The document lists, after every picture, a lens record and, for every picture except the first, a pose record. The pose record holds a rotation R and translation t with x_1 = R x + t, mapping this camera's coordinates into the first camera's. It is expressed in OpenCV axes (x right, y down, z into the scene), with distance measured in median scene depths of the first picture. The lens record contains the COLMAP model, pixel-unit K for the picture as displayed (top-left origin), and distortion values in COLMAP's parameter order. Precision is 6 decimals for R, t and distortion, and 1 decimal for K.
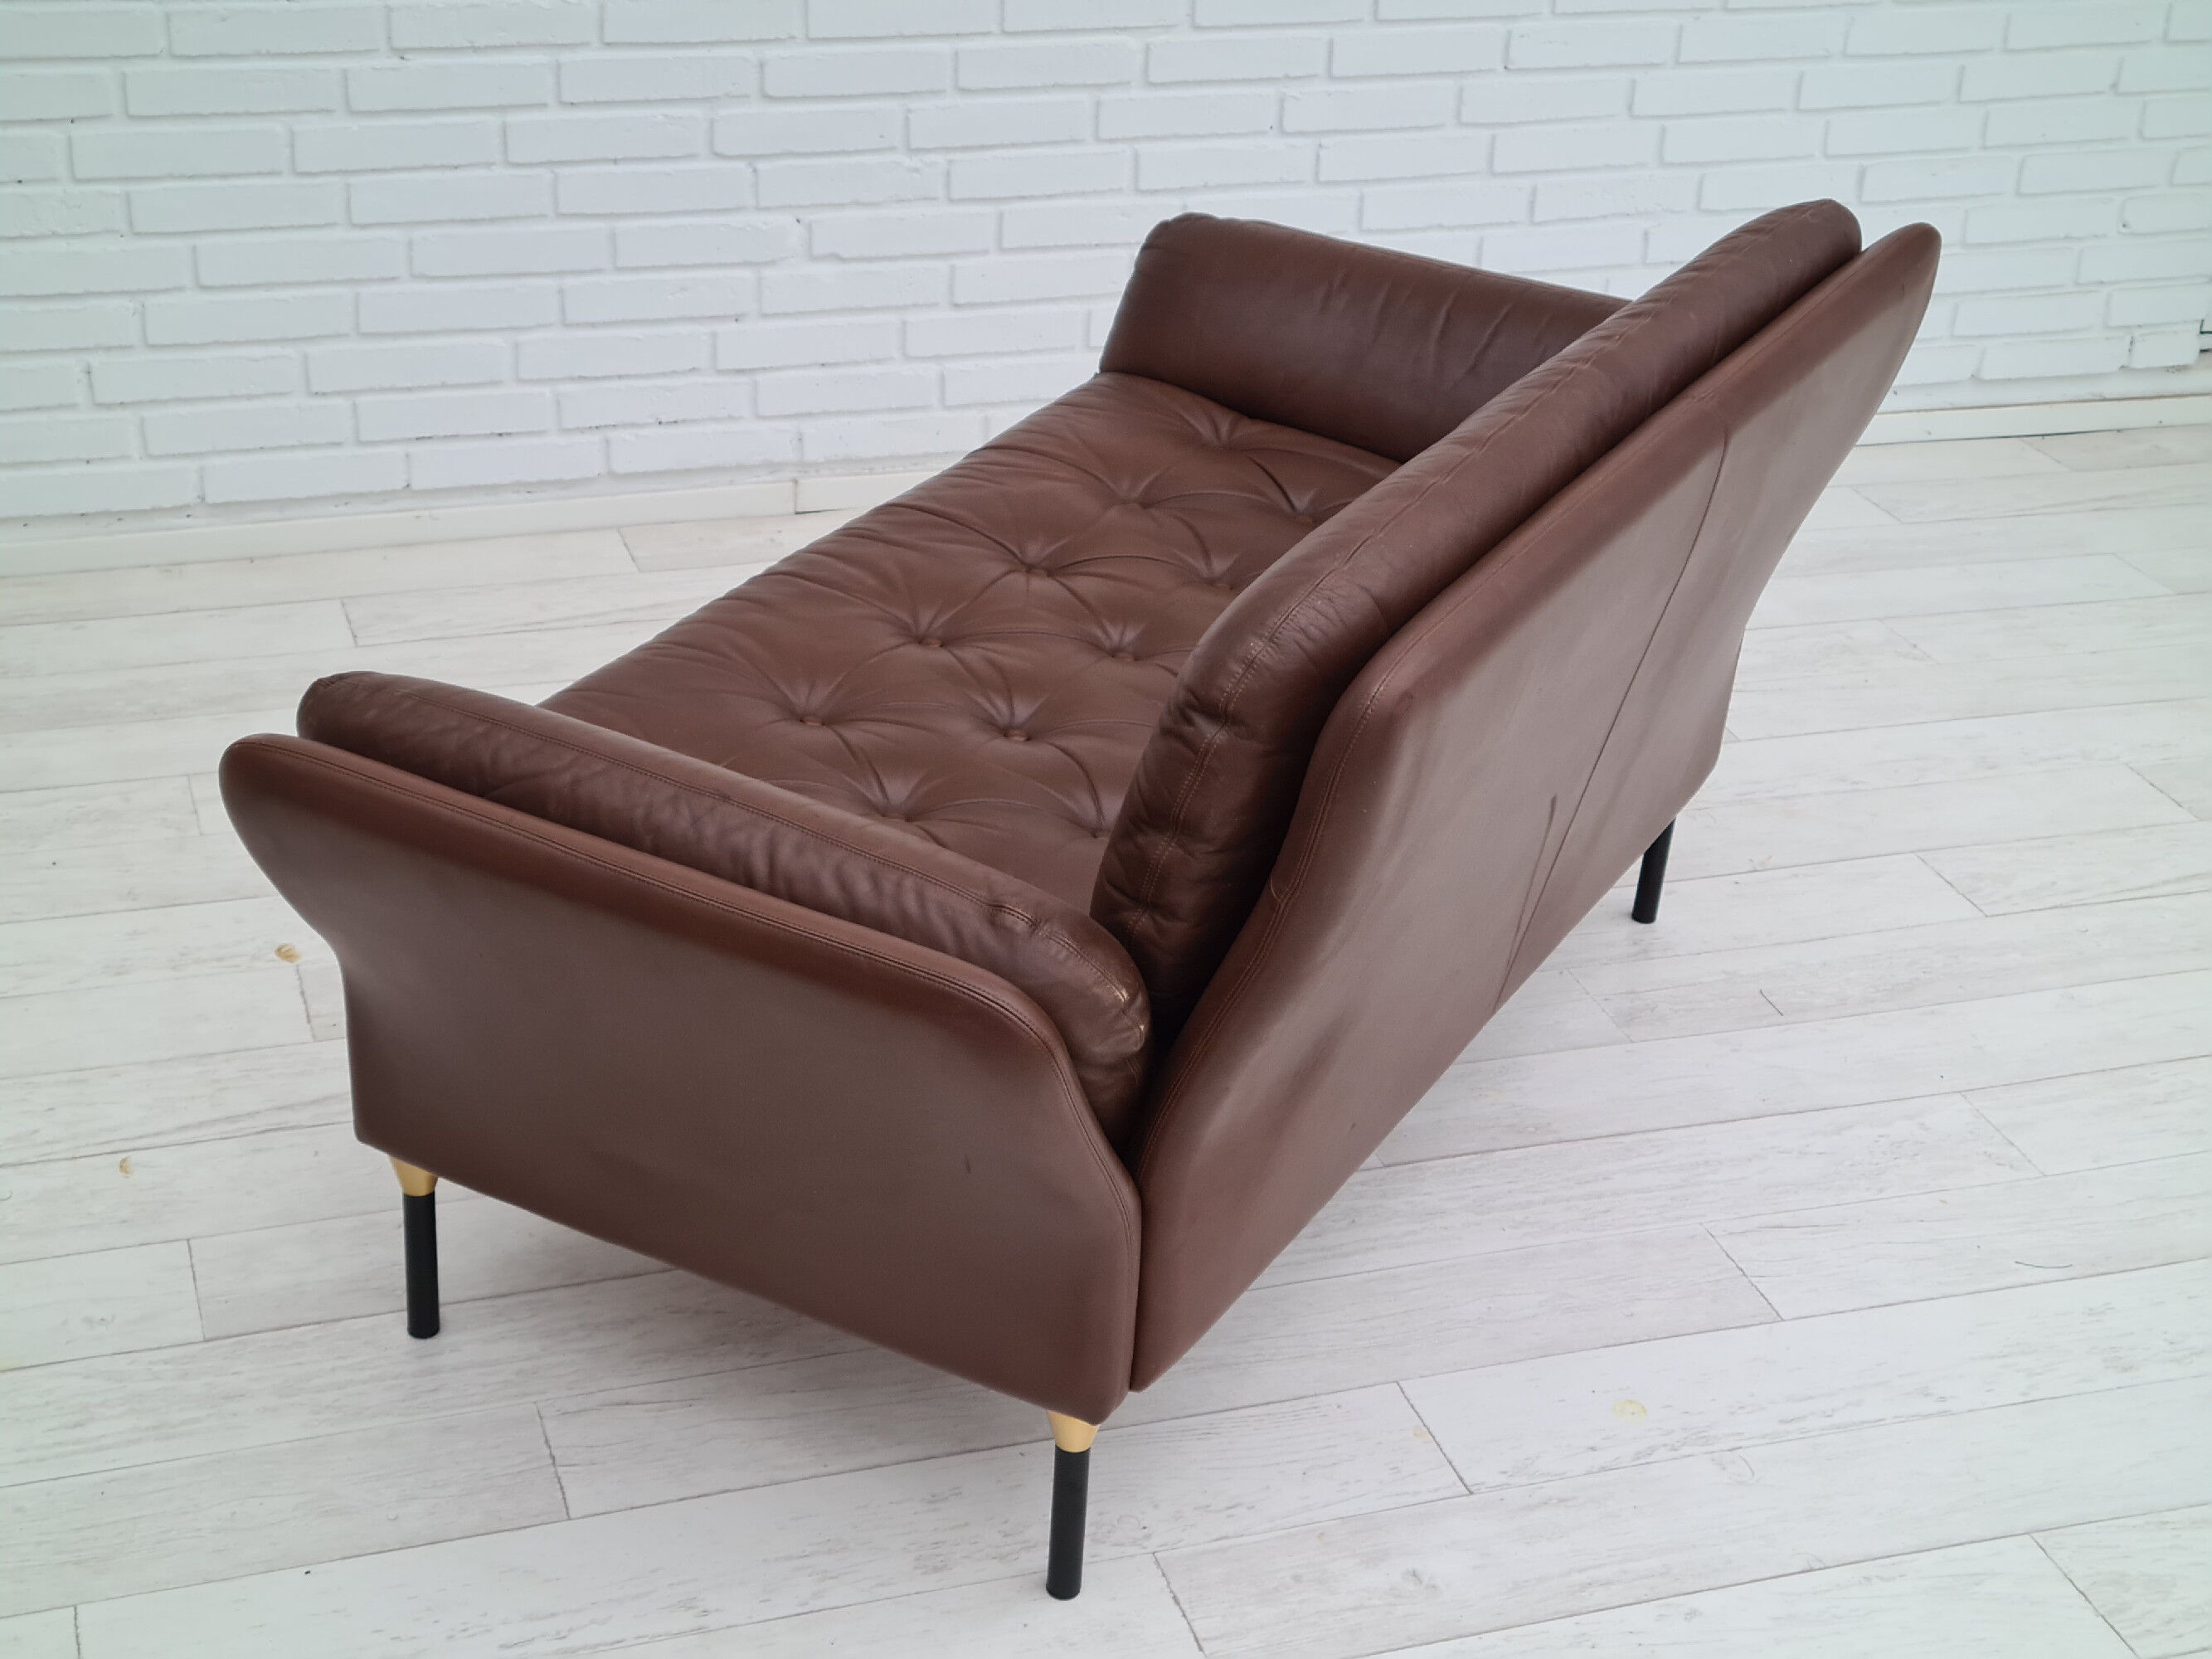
lens RADIAL K [[3310.8, 0, 1105.2], [0, 3310.8, 825.8], [0, 0, 1]] dist [0.053638, 0.000000]
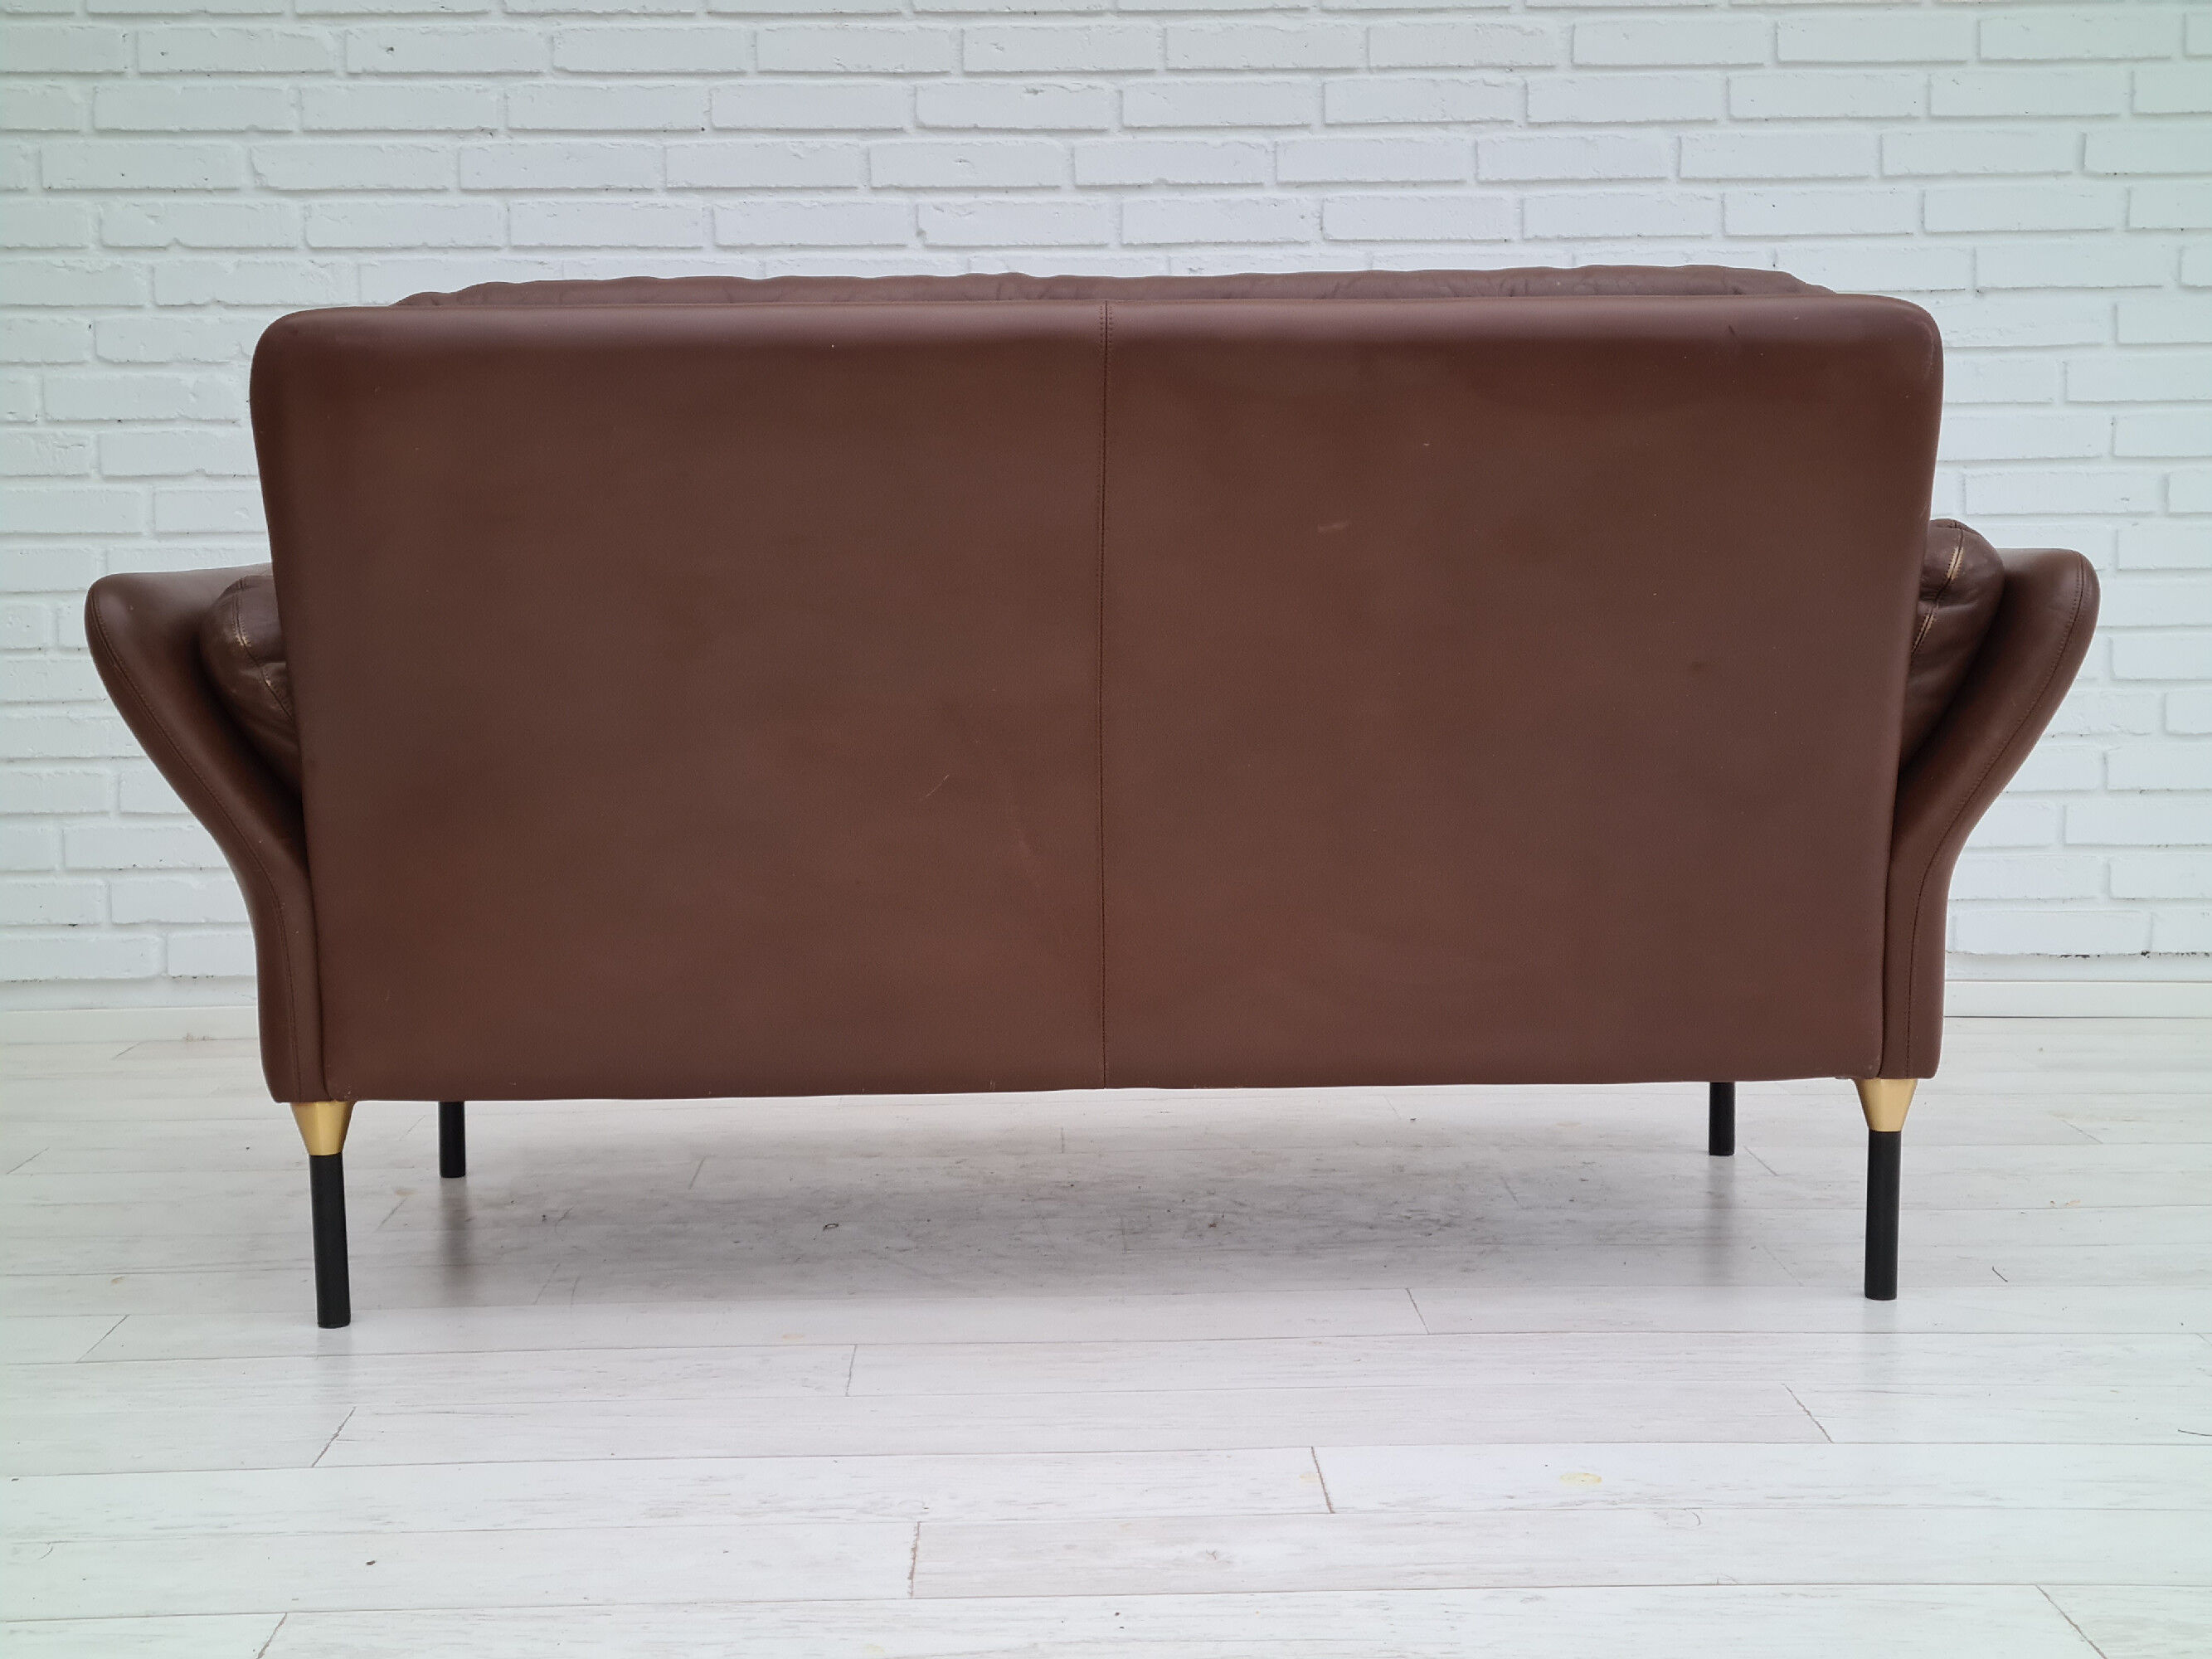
lens RADIAL K [[3310.8, 0, 1132.3], [0, 3310.8, 848.1], [0, 0, 1]] dist [0.053638, 0.000000]
pose [[0.954773, -0.032594, -0.295545, 0.222569], [-0.079392, 0.929941, -0.359037, 0.248274], [0.286542, 0.366262, 0.885294, 0.144626]]
